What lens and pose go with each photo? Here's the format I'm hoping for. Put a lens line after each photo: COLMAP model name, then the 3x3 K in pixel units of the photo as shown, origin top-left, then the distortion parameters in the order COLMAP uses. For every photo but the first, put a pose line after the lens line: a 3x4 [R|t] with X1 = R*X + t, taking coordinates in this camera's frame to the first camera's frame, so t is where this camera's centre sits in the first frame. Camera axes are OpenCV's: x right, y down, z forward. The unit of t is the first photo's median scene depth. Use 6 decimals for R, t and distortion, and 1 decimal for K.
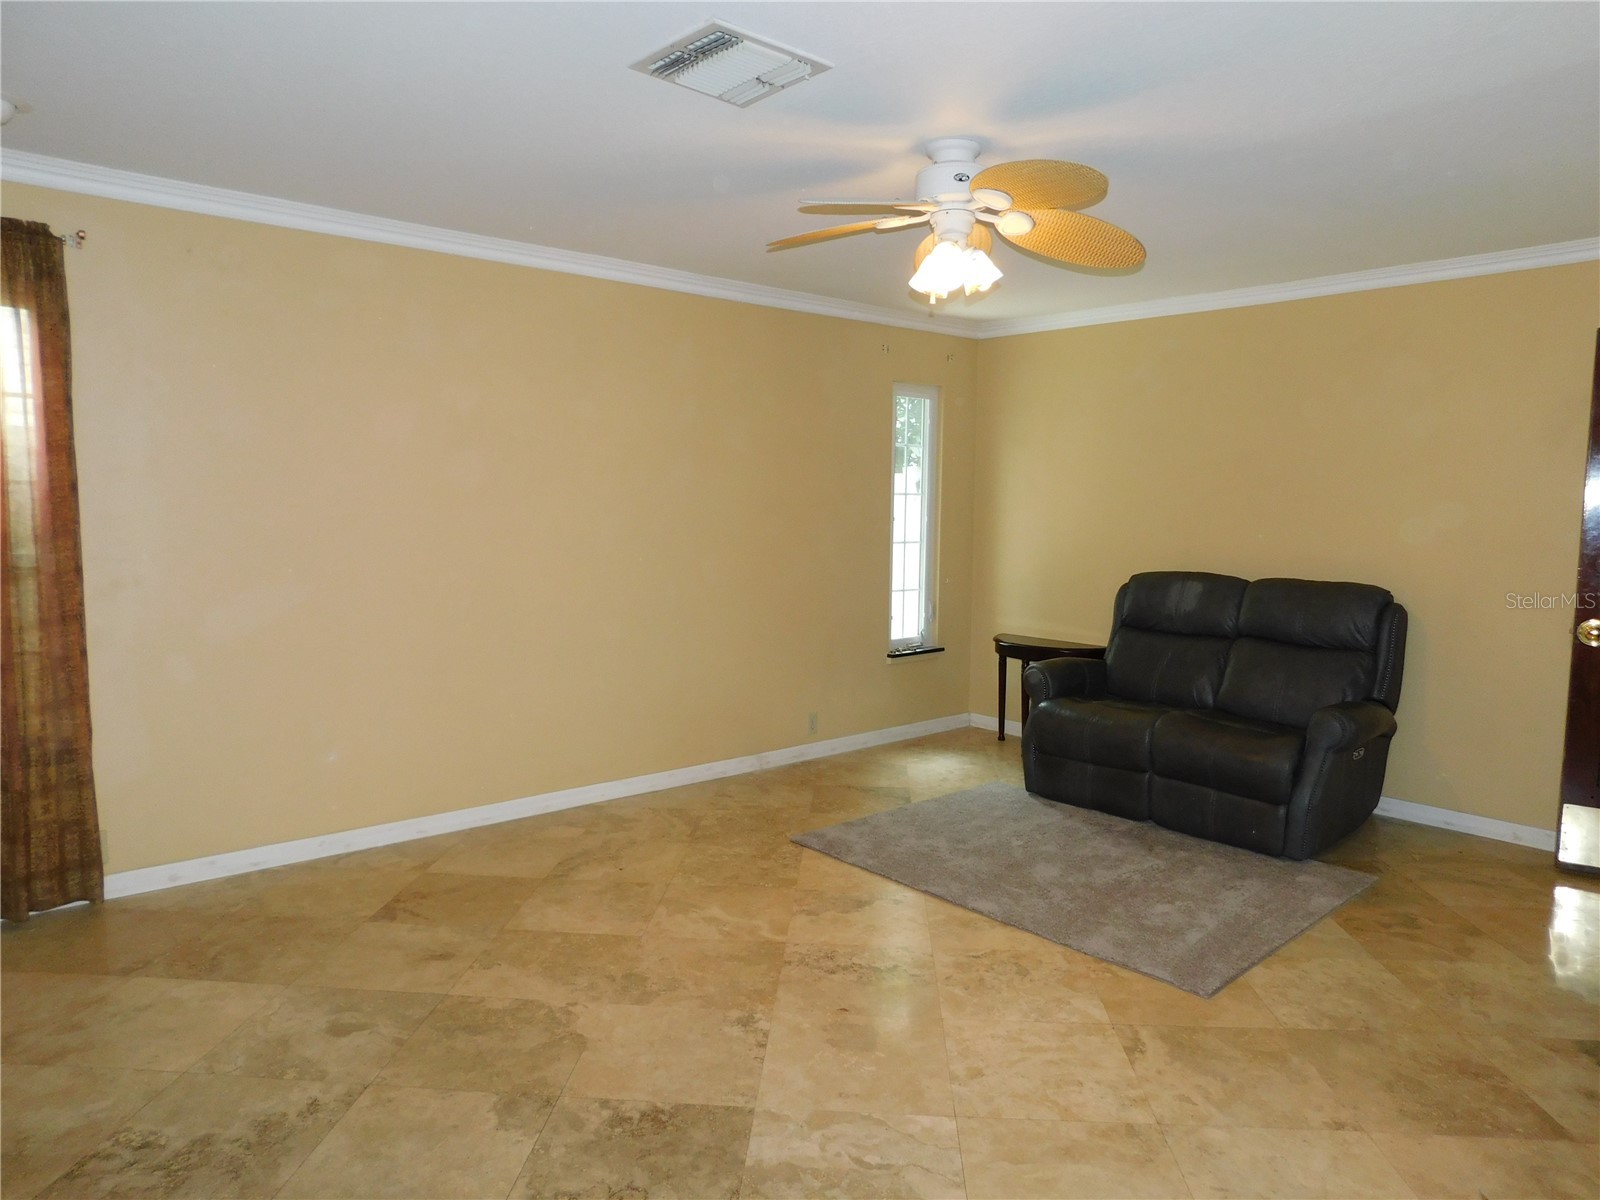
lens RADIAL K [[1059.9, 0, 796.1], [0, 1059.9, 609.5], [0, 0, 1]] dist [-0.069708, 0.062314]
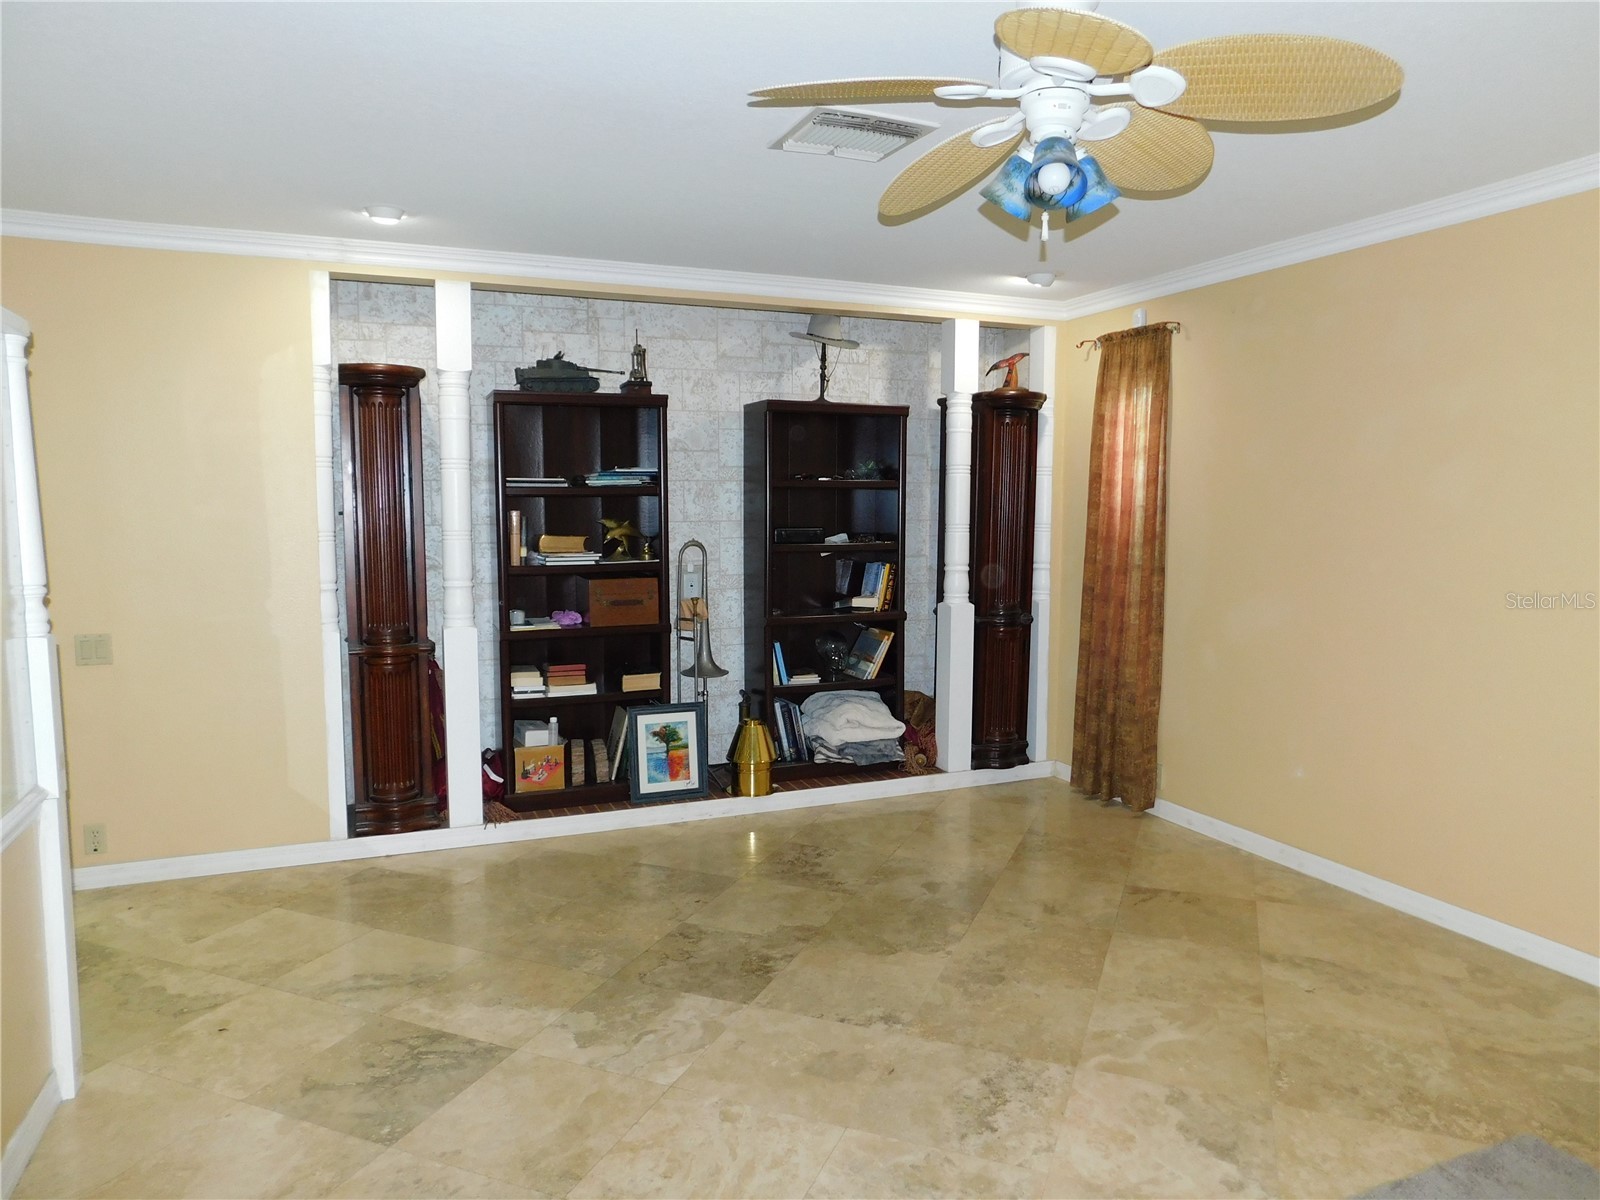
lens RADIAL K [[1059.9, 0, 797.9], [0, 1059.9, 598.9], [0, 0, 1]] dist [-0.069708, 0.062314]
pose [[-0.324173, 0.067762, -0.943568, 0.775439], [-0.102486, 0.989045, 0.106238, -0.097441], [0.940430, 0.131142, -0.313677, 0.992165]]
